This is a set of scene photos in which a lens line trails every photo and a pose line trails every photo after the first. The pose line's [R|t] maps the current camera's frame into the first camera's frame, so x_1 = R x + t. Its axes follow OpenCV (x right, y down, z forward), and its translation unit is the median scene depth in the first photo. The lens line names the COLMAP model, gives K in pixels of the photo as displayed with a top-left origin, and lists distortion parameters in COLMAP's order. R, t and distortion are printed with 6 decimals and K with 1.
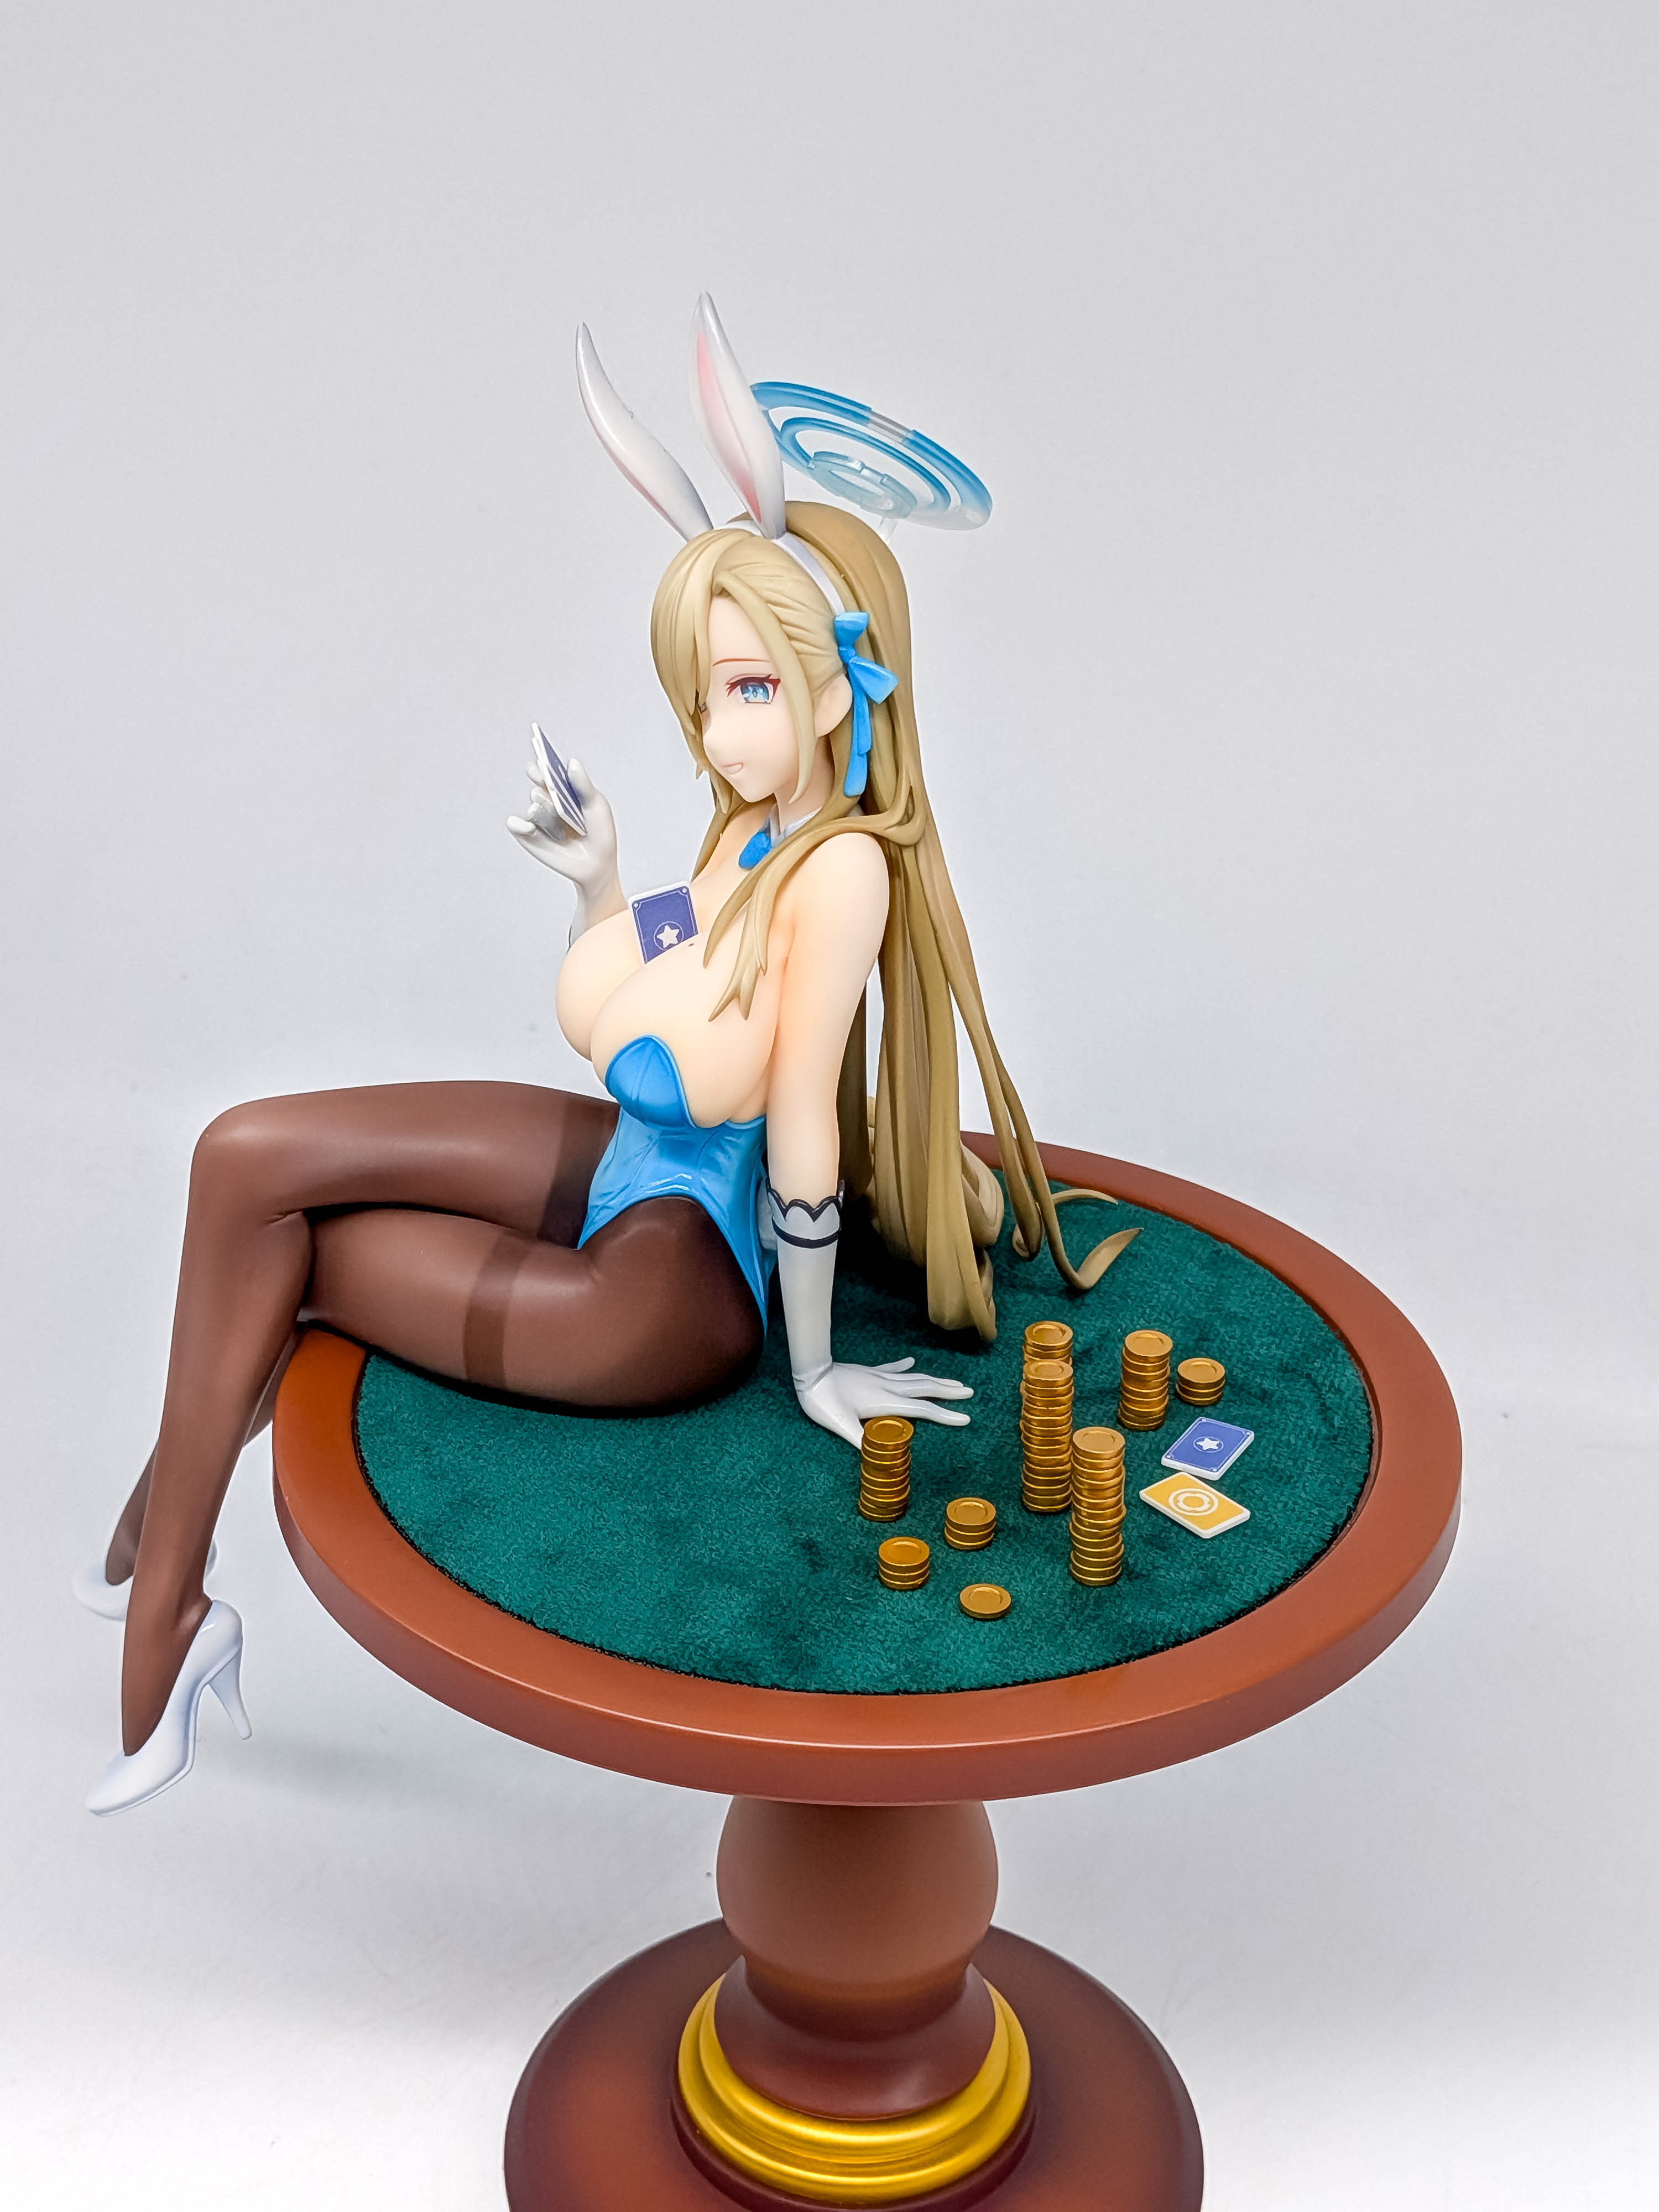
lens RADIAL K [[3215.3, 0, 784.5], [0, 3215.3, 1060.4], [0, 0, 1]] dist [0.059327, 0.000000]
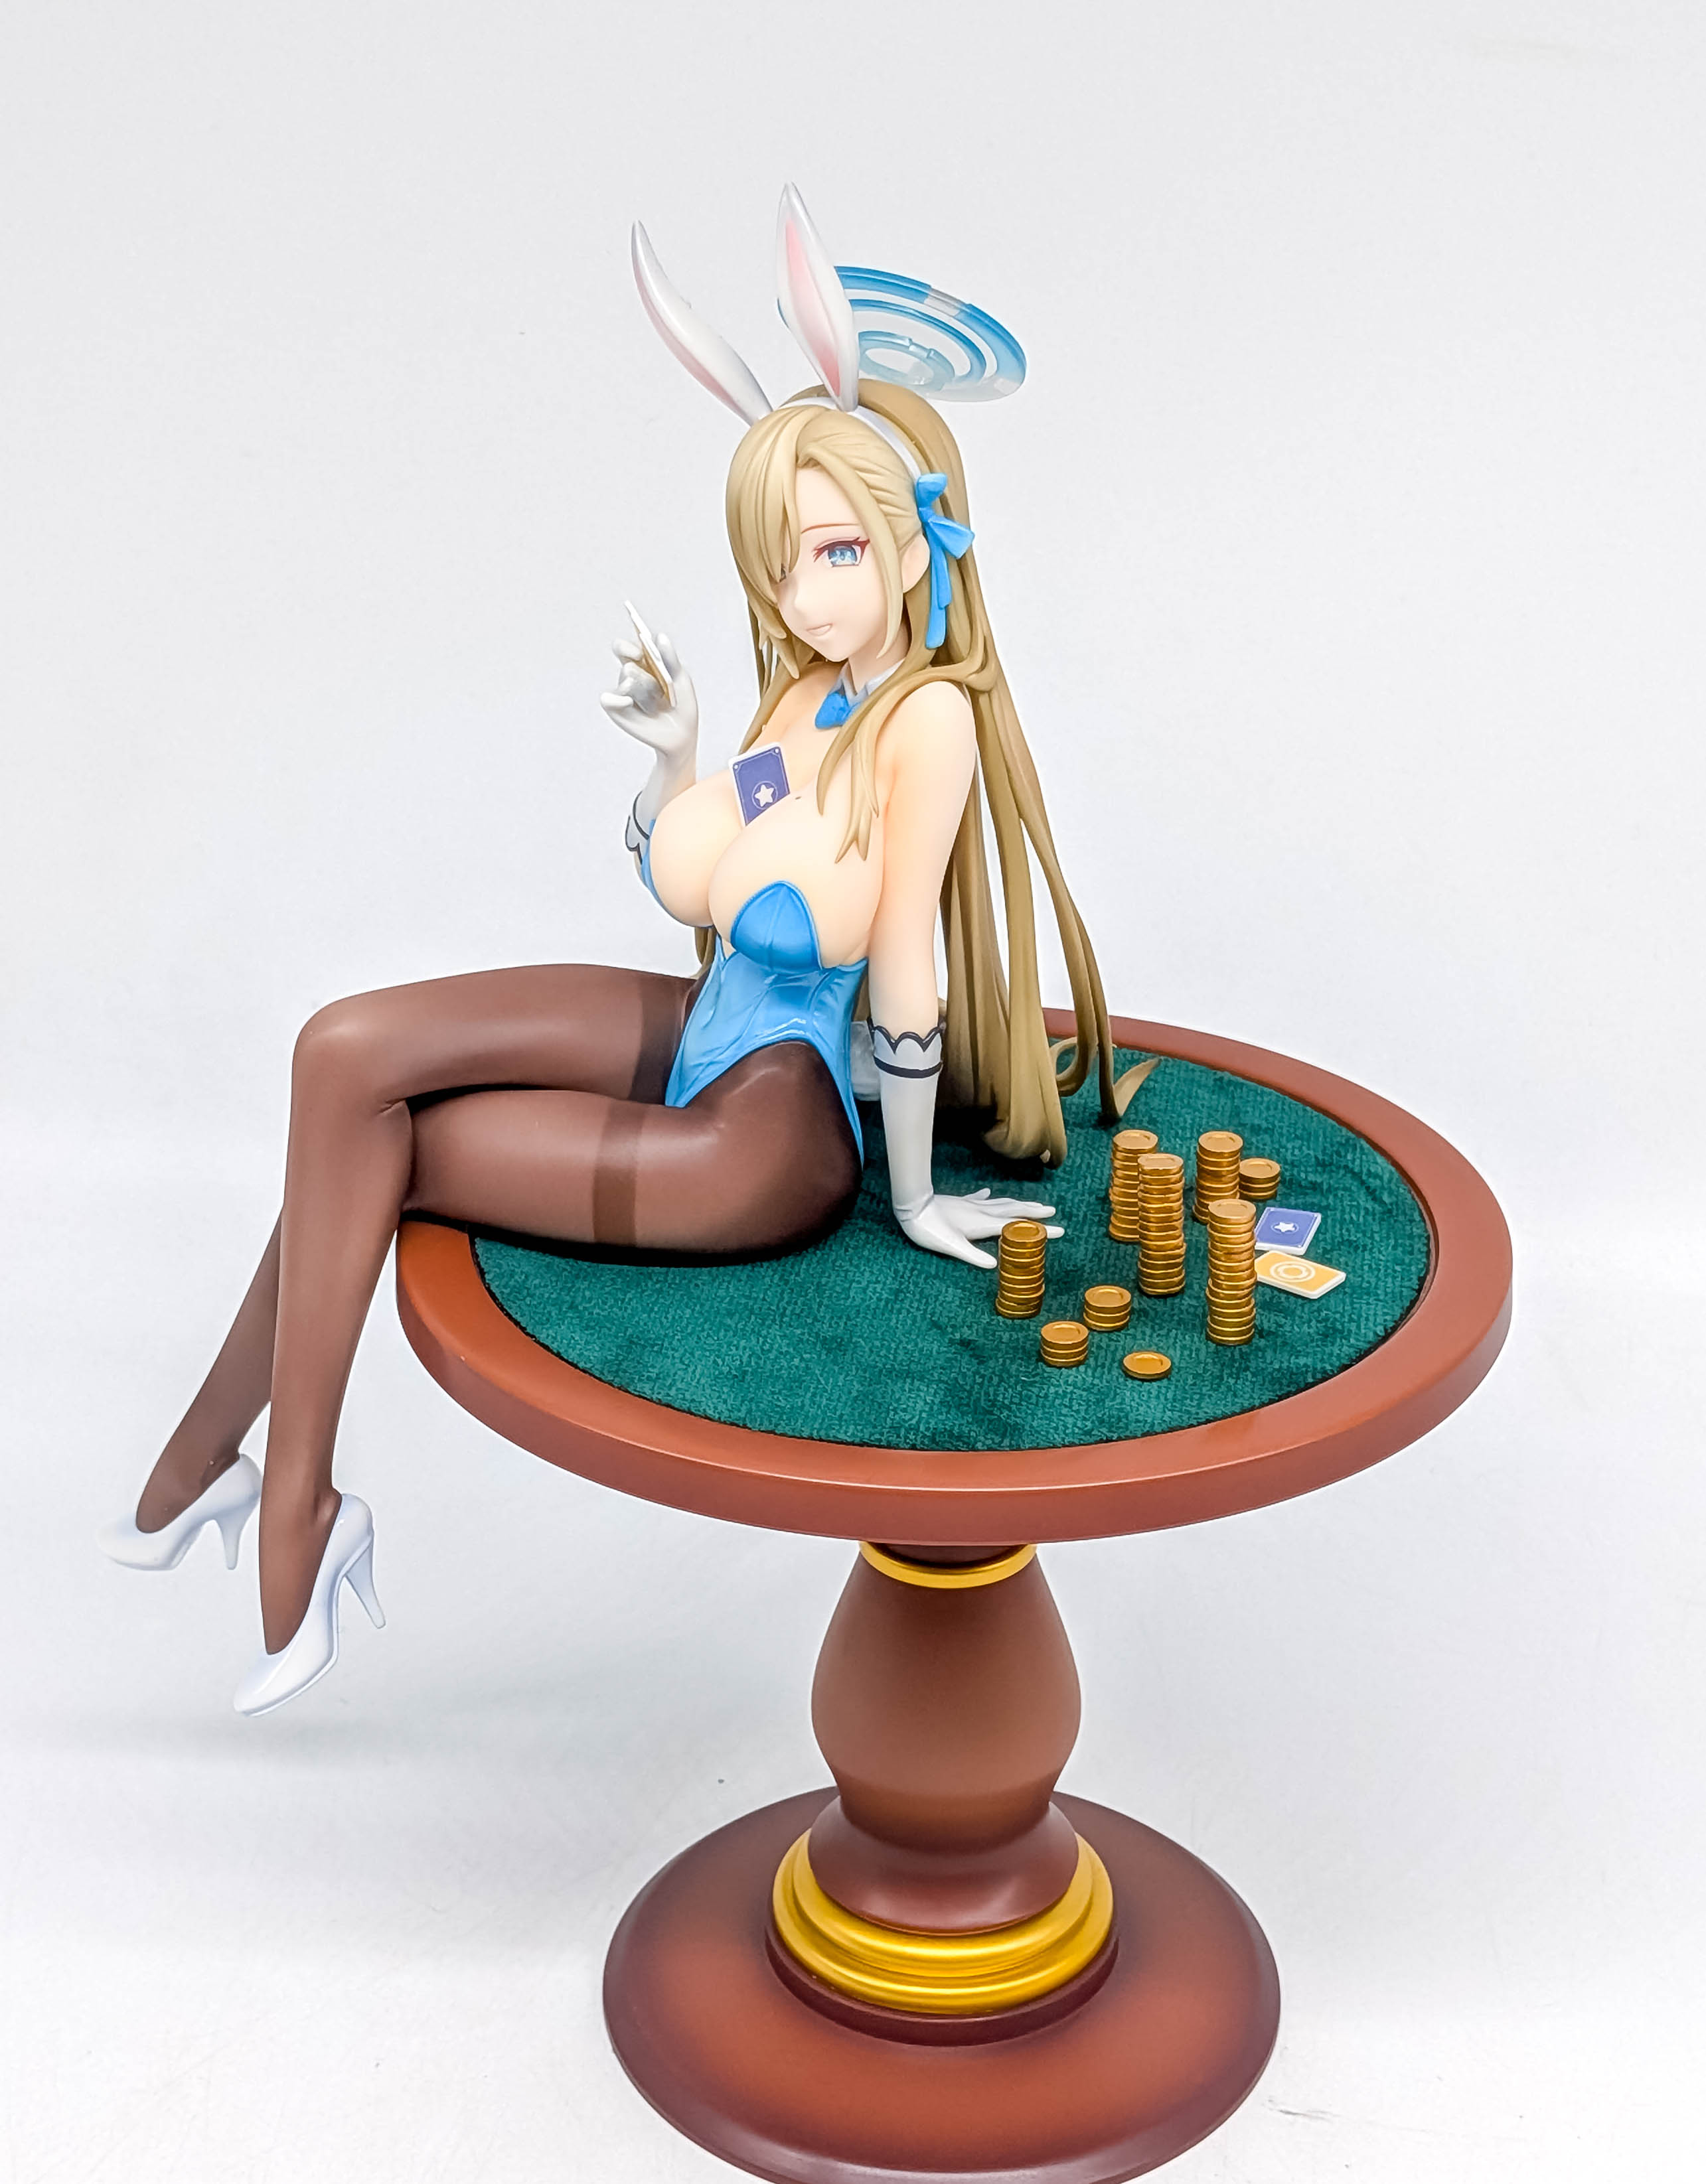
lens RADIAL K [[3836.2, 0, 903.1], [0, 3836.2, 1133.4], [0, 0, 1]] dist [0.069699, 0.000000]
pose [[0.971351, -0.094156, 0.218203, -0.277265], [0.097048, 0.995276, -0.002550, 0.079632], [-0.216932, 0.023653, 0.975900, -0.240572]]
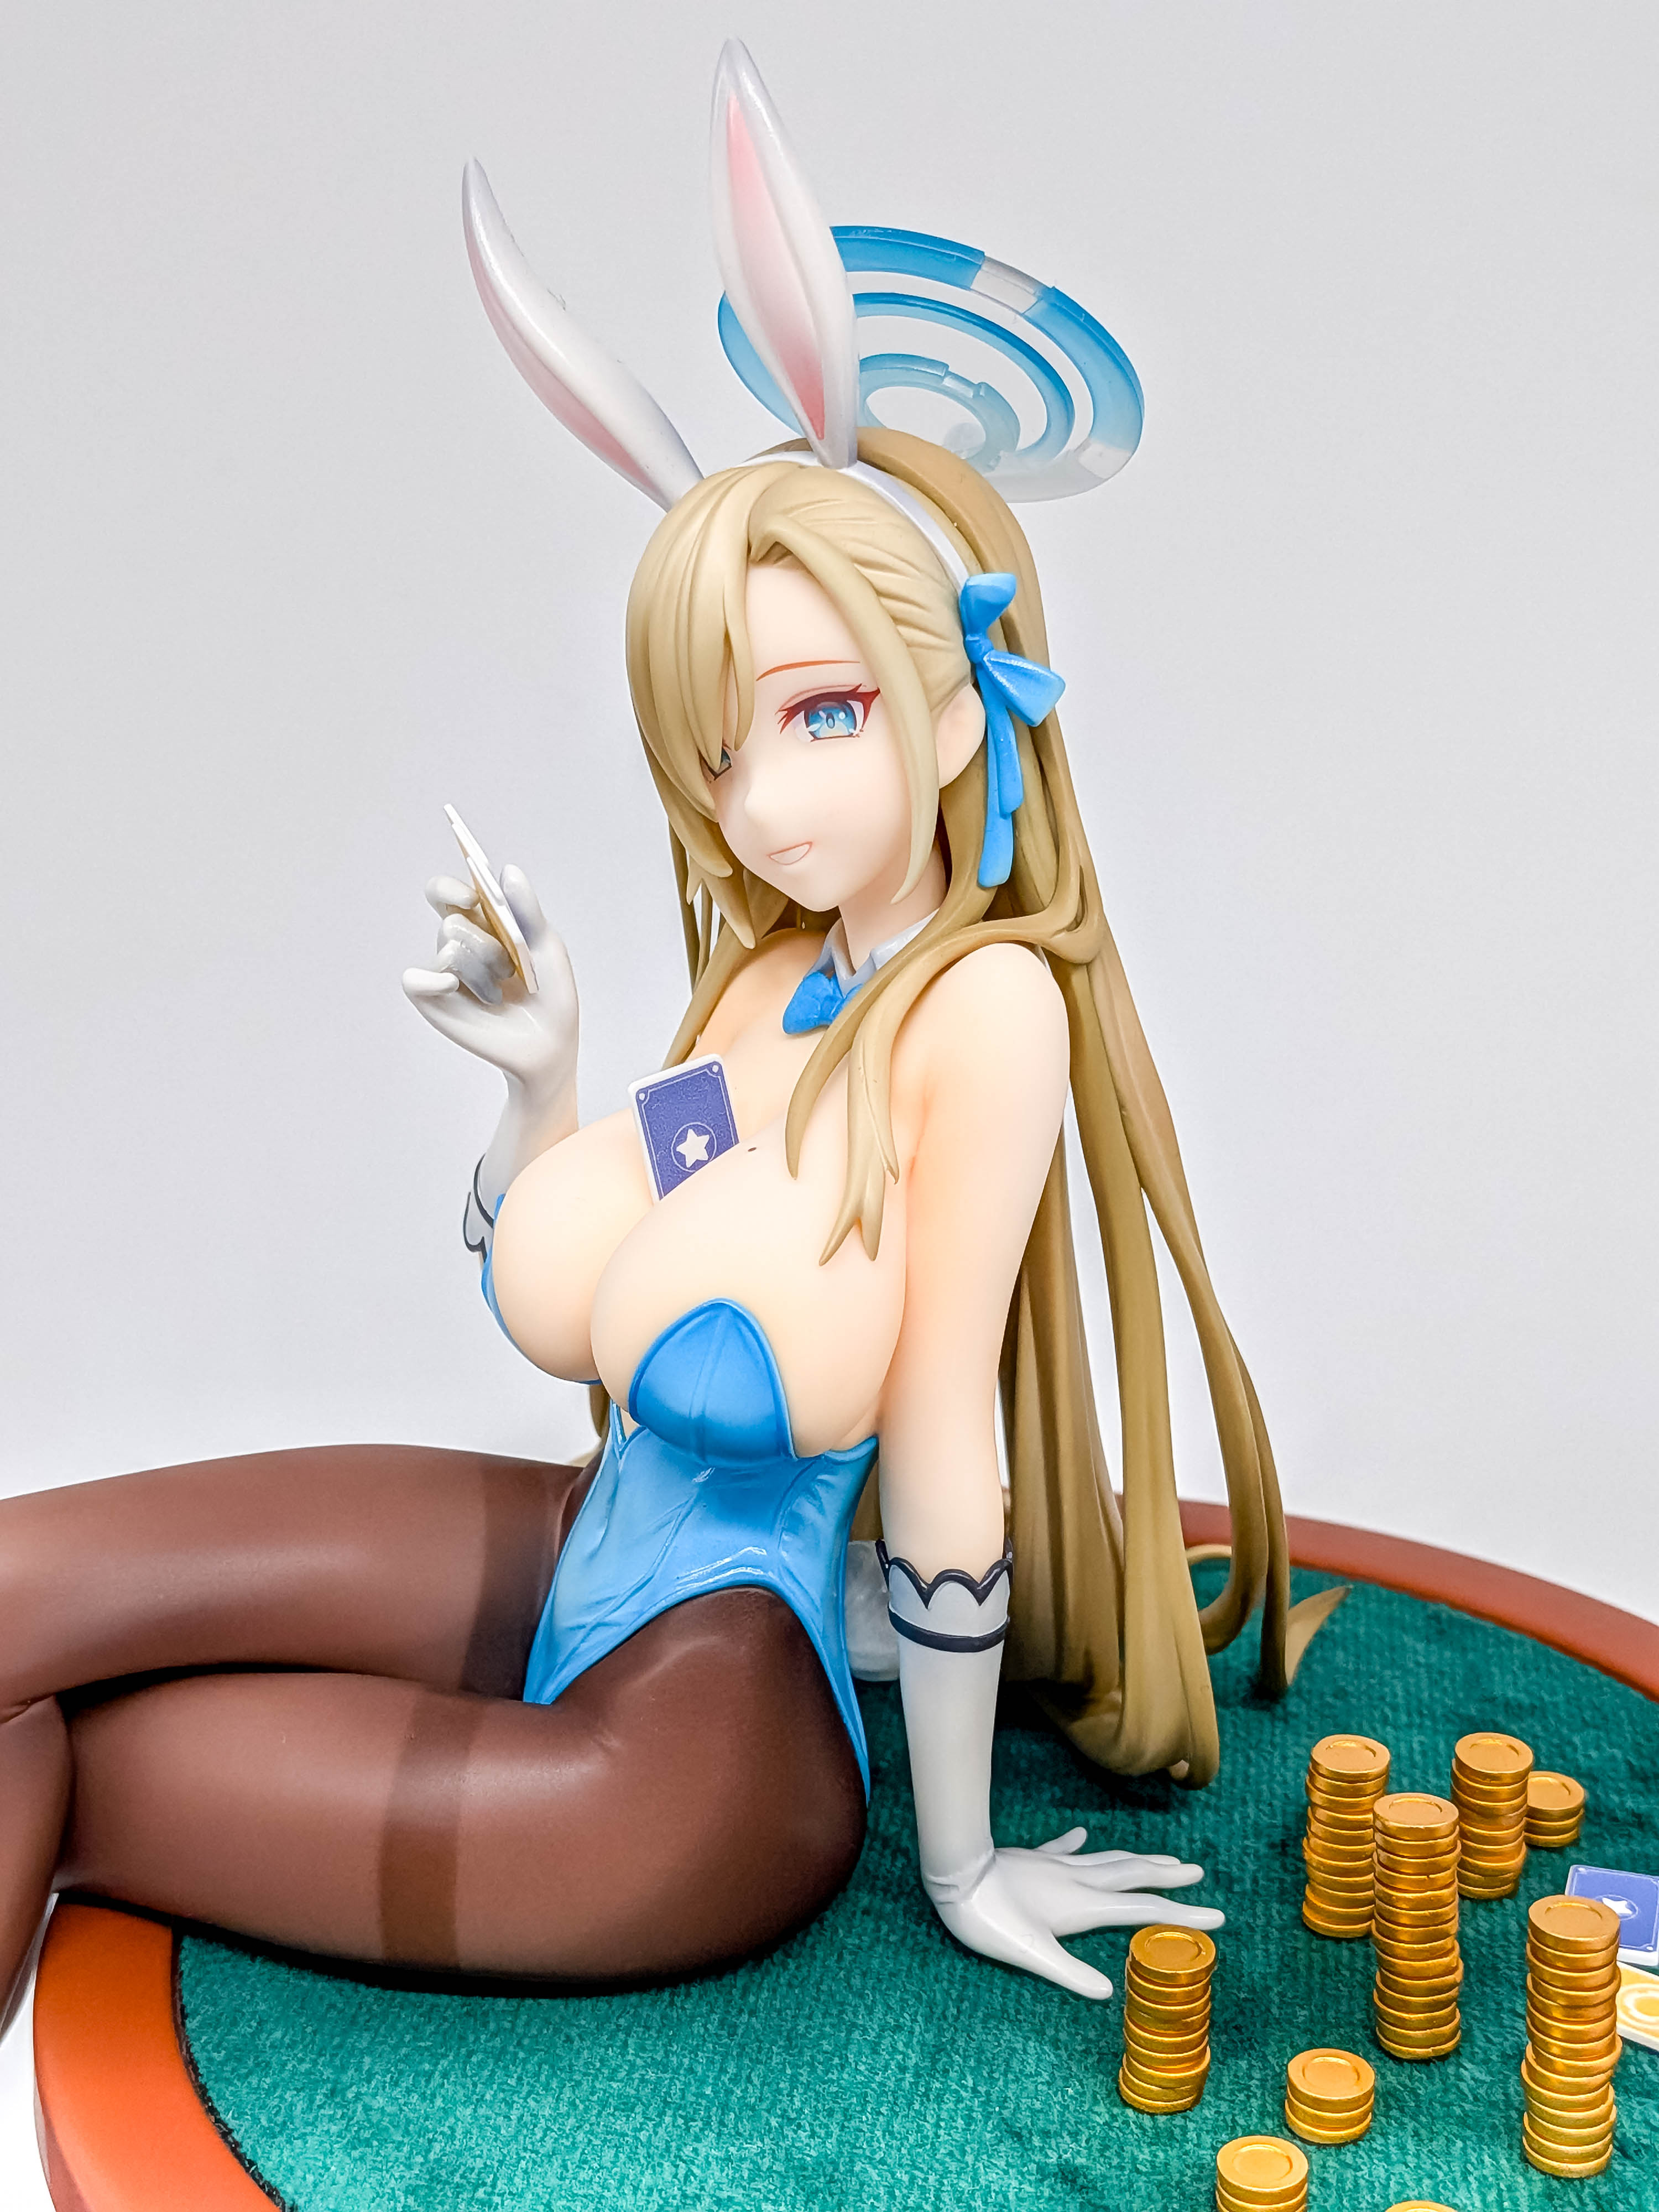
lens RADIAL K [[3215.3, 0, 845.1], [0, 3215.3, 1086.8], [0, 0, 1]] dist [0.059327, 0.000000]
pose [[0.972599, -0.069501, 0.221856, -0.139842], [0.101548, 0.985425, -0.136476, 0.034369], [-0.209137, 0.155265, 0.965481, 0.414802]]
